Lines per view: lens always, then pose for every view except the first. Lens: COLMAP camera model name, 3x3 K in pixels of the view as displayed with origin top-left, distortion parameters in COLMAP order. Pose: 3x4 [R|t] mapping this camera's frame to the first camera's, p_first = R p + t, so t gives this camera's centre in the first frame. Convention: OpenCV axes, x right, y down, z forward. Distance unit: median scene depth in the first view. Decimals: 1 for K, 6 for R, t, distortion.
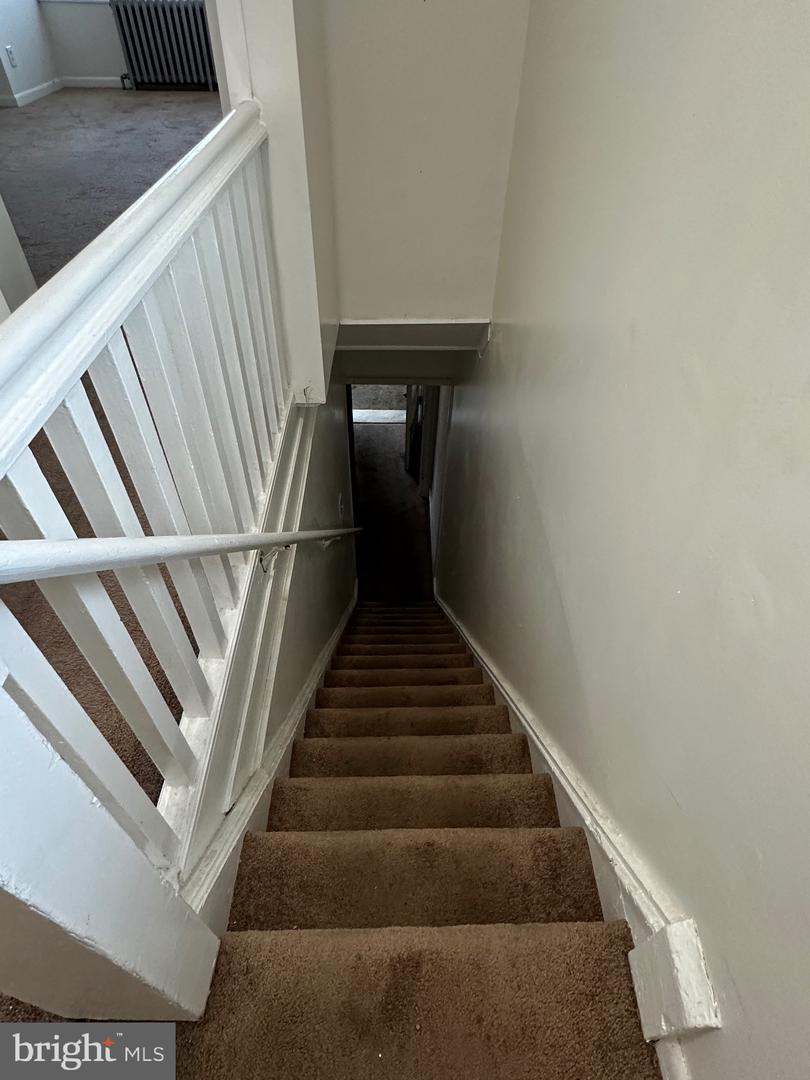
lens RADIAL K [[599.8, 0, 405.4], [0, 599.8, 538.6], [0, 0, 1]] dist [-0.007459, -0.003138]
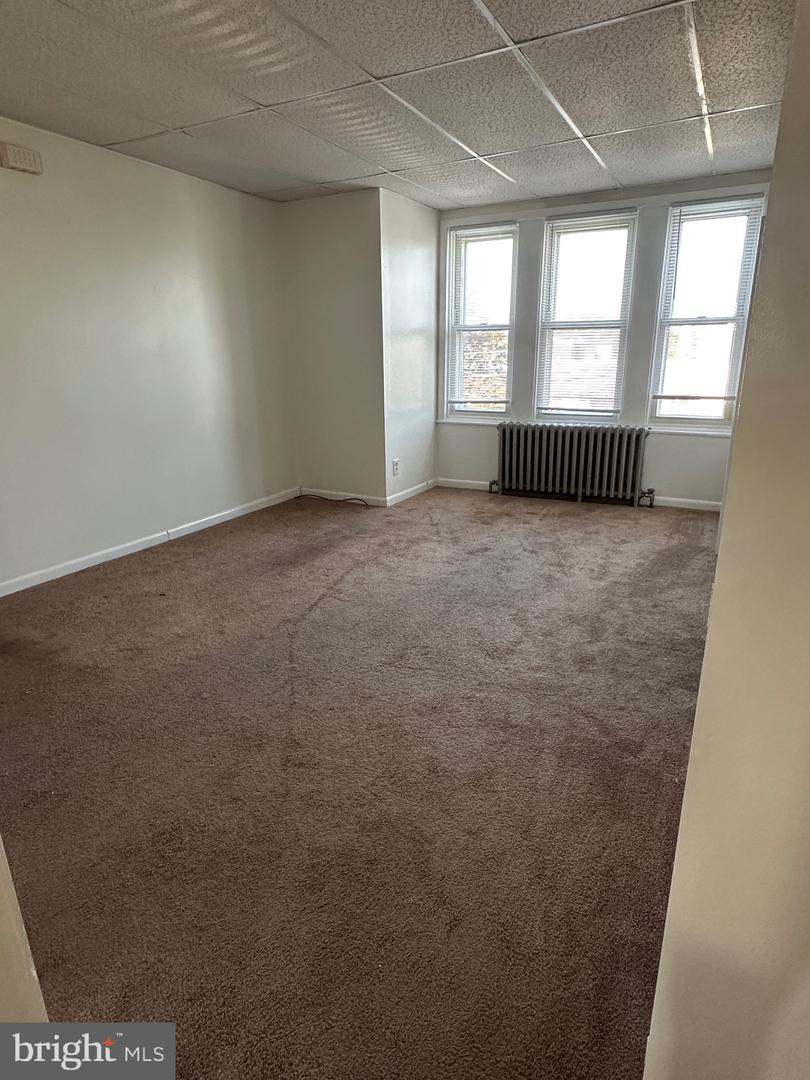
lens RADIAL K [[599.8, 0, 406.2], [0, 599.8, 539.6], [0, 0, 1]] dist [-0.007459, -0.003138]
pose [[0.875771, 0.106077, -0.470927, -0.133257], [-0.316733, 0.862470, -0.394748, -0.284116], [0.364287, 0.494867, 0.788925, 0.228839]]
